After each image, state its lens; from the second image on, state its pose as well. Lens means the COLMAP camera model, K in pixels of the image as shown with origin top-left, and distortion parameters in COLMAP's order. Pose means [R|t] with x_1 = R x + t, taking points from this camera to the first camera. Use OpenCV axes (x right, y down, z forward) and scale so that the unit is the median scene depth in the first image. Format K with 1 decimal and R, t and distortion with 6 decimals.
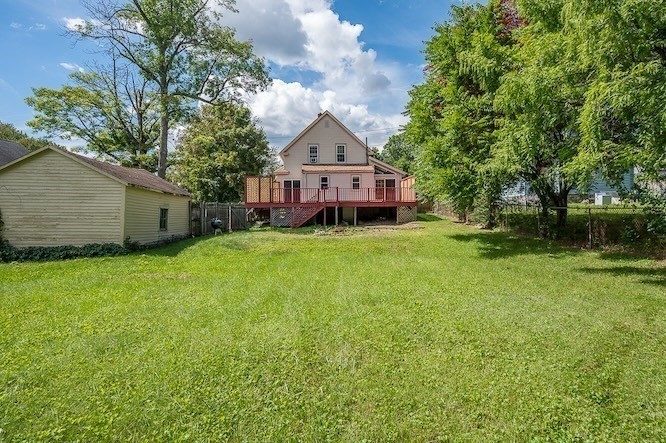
lens RADIAL K [[379.6, 0, 333.0], [0, 379.6, 221.5], [0, 0, 1]] dist [-0.002814, -0.000347]
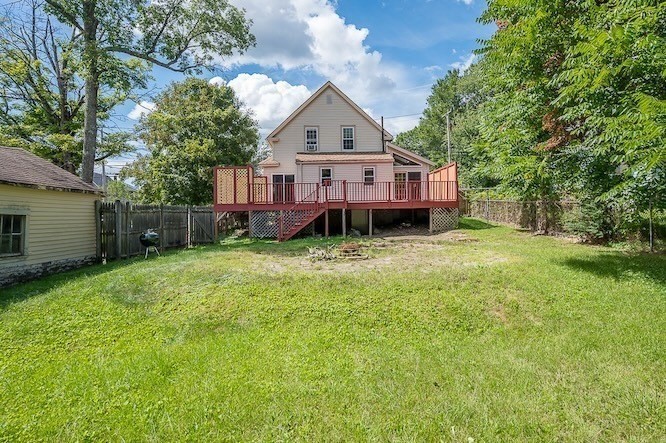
lens RADIAL K [[372.4, 0, 333.0], [0, 372.4, 221.5], [0, 0, 1]] dist [0.001964, 0.000356]
pose [[0.999839, -0.006783, -0.016642, 0.001589], [0.006689, 0.999962, -0.005666, -0.010640], [0.016679, 0.005554, 0.999845, 0.269963]]
